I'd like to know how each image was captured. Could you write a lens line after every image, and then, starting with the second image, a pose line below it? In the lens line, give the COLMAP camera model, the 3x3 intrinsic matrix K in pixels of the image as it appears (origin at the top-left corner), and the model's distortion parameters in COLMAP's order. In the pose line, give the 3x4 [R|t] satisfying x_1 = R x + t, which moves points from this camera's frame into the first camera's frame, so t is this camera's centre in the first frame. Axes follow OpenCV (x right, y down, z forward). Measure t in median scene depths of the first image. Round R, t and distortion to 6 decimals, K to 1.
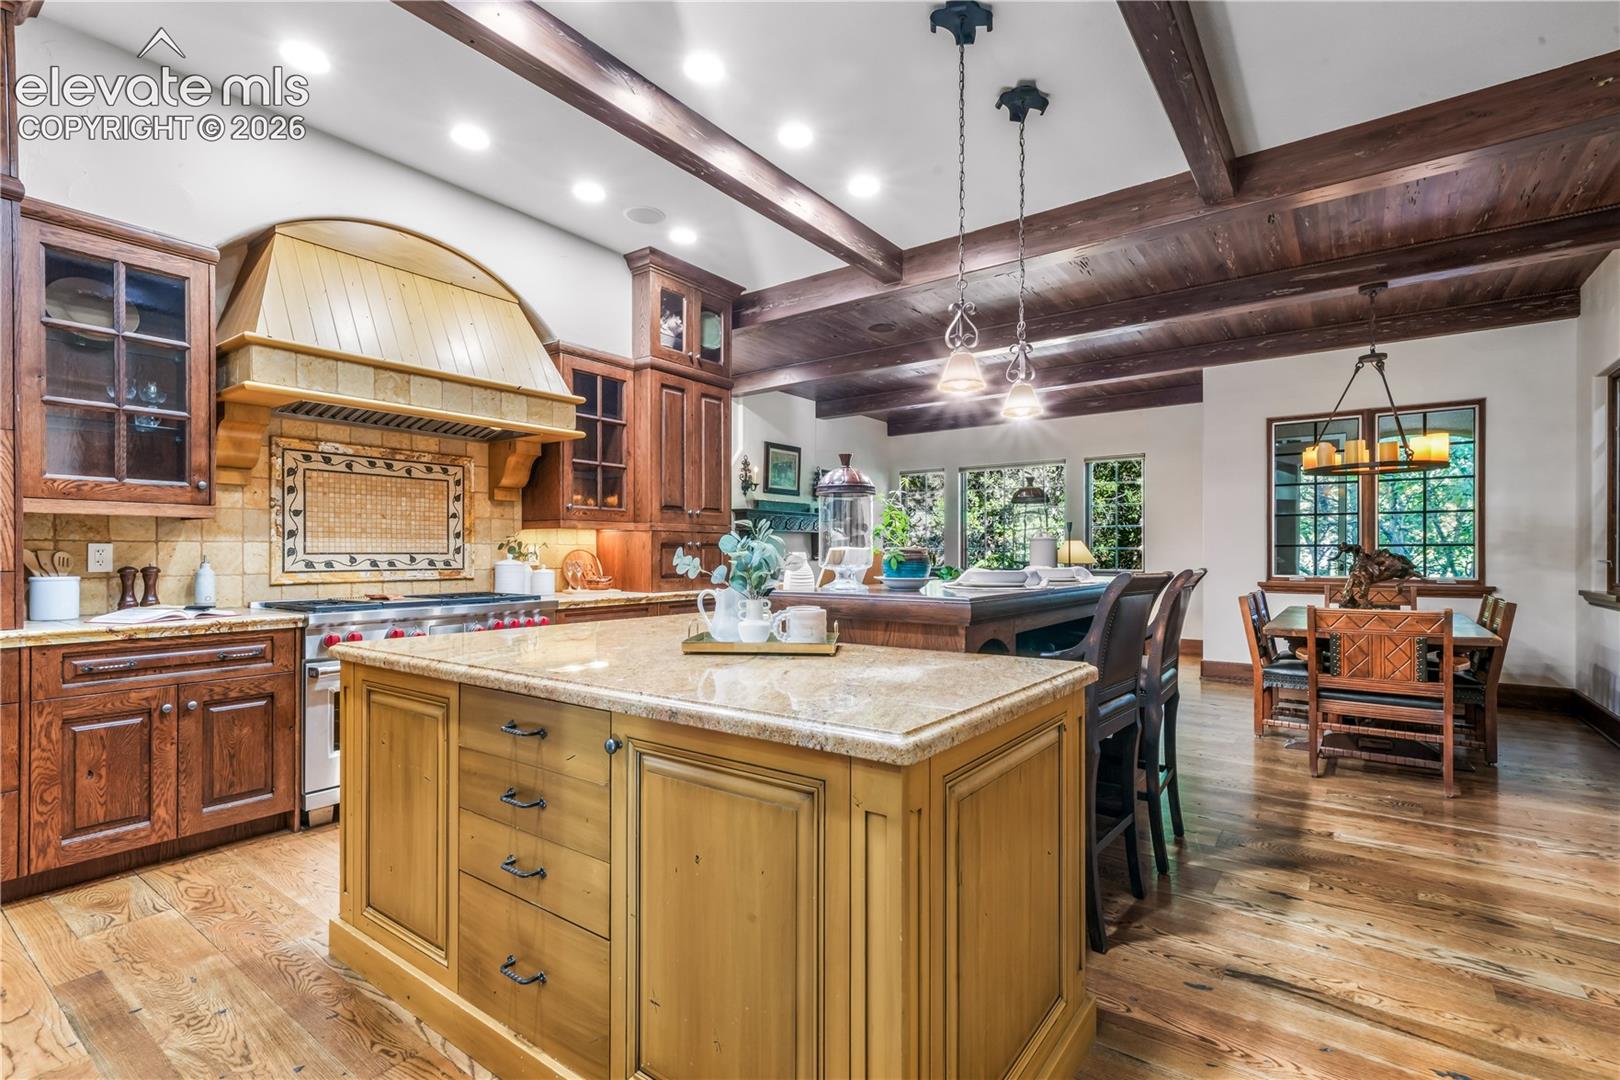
lens RADIAL K [[751.2, 0, 814.3], [0, 751.2, 552.4], [0, 0, 1]] dist [0.006004, 0.003817]
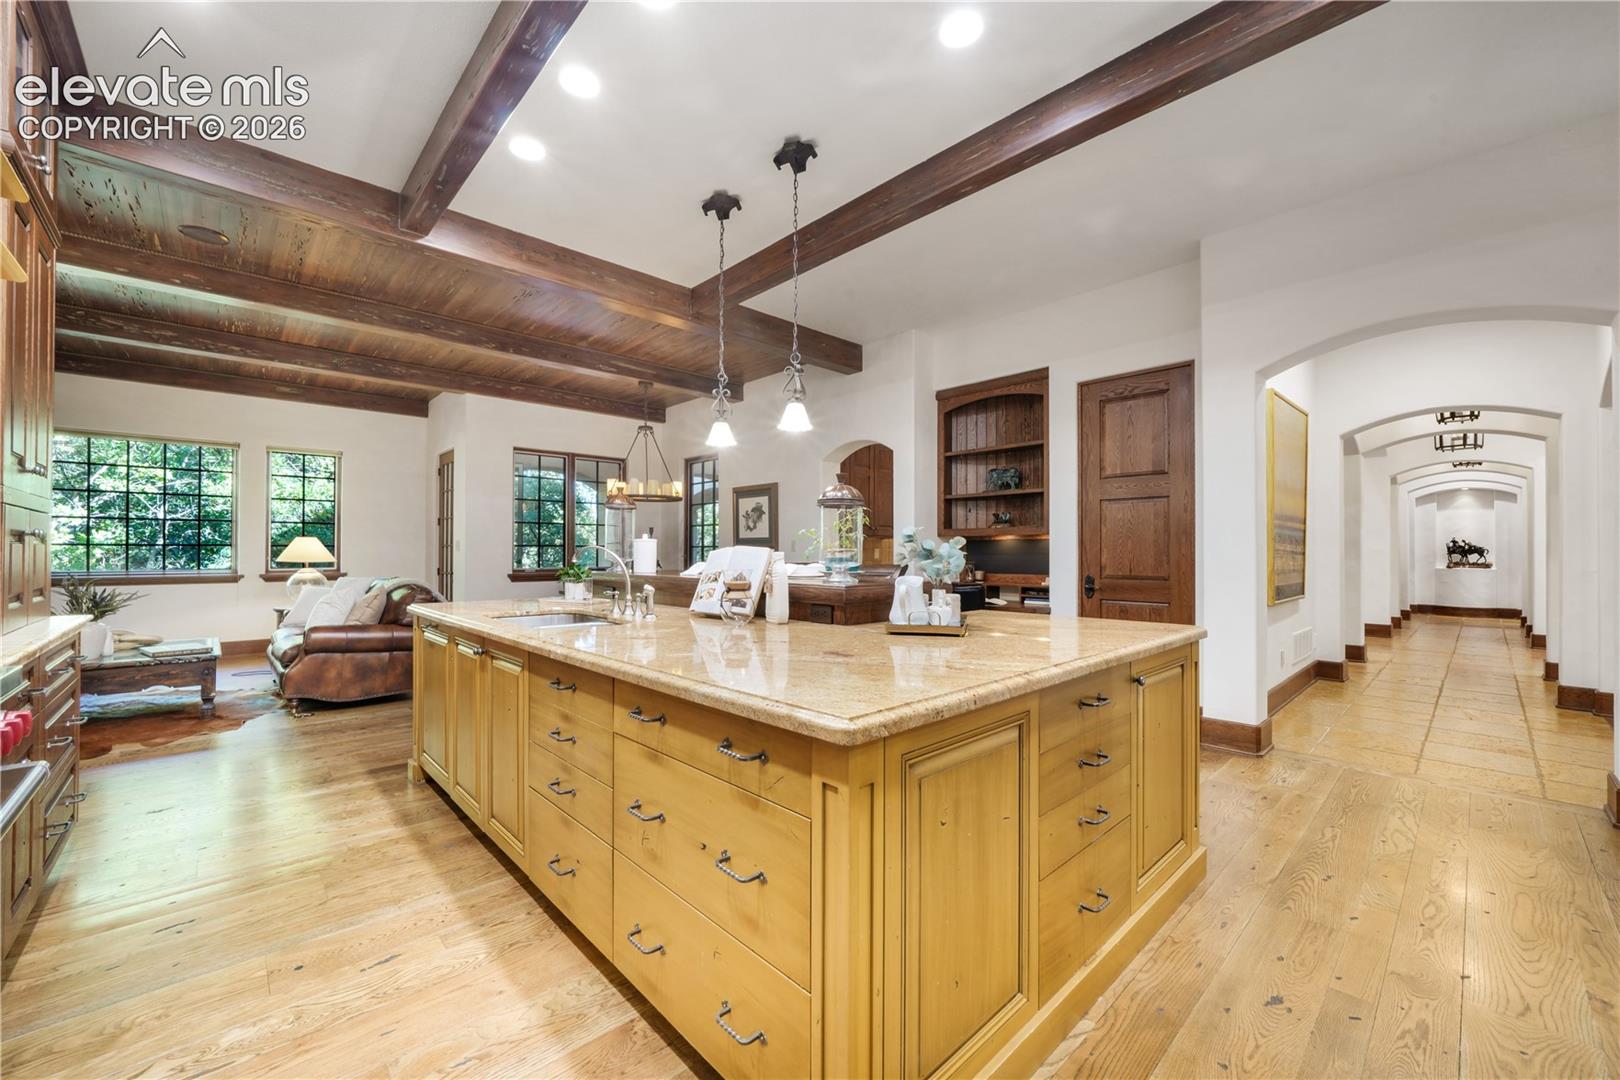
lens RADIAL K [[632.5, 0, 806.5], [0, 632.5, 545.4], [0, 0, 1]] dist [-0.003906, -0.000603]
pose [[0.185482, 0.010928, 0.982587, -0.641687], [-0.003283, 0.999939, -0.010501, -0.000766], [-0.982642, -0.001278, 0.185506, 0.551961]]
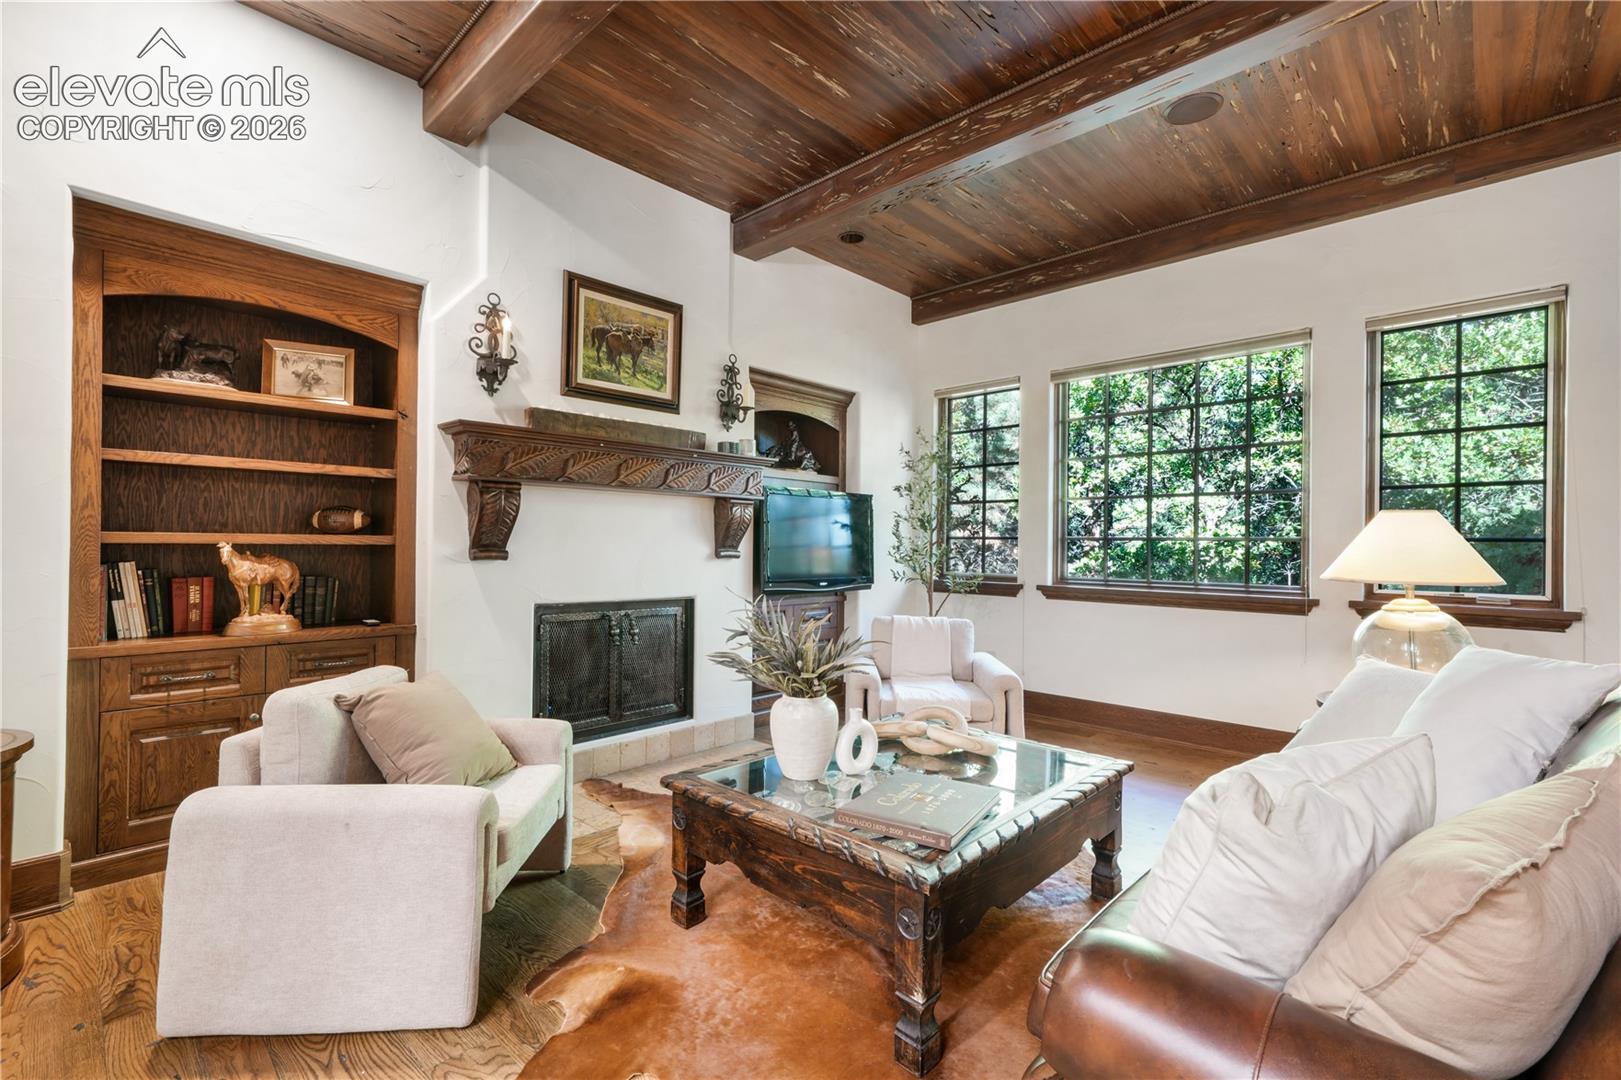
lens RADIAL K [[688.3, 0, 817.4], [0, 688.3, 541.7], [0, 0, 1]] dist [0.004046, 0.002196]
pose [[0.990881, 0.010901, -0.134295, 0.275302], [-0.011327, 0.999933, -0.002413, 0.001194], [0.134259, 0.003912, 0.990939, 1.434222]]
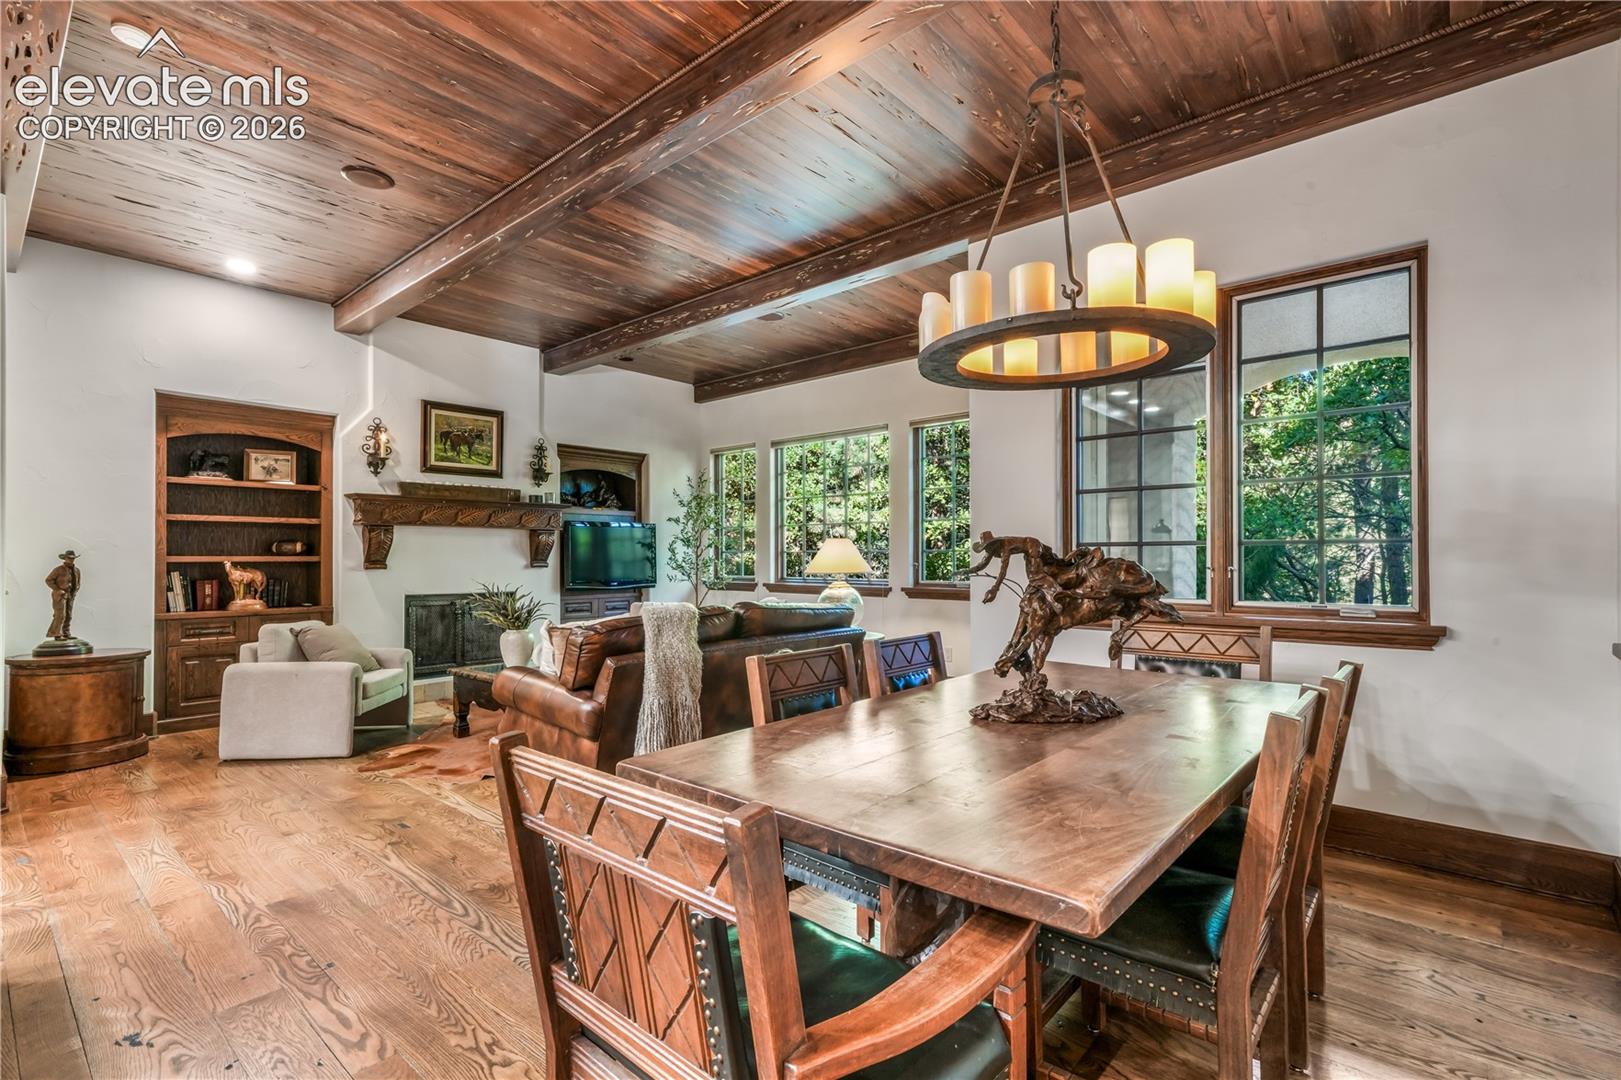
lens RADIAL K [[751.7, 0, 837.3], [0, 751.7, 550.7], [0, 0, 1]] dist [0.006004, 0.003817]
pose [[0.995067, -0.001451, -0.099198, 0.872502], [0.000699, 0.999971, -0.007620, -0.000904], [0.099206, 0.007513, 0.995039, 0.747293]]
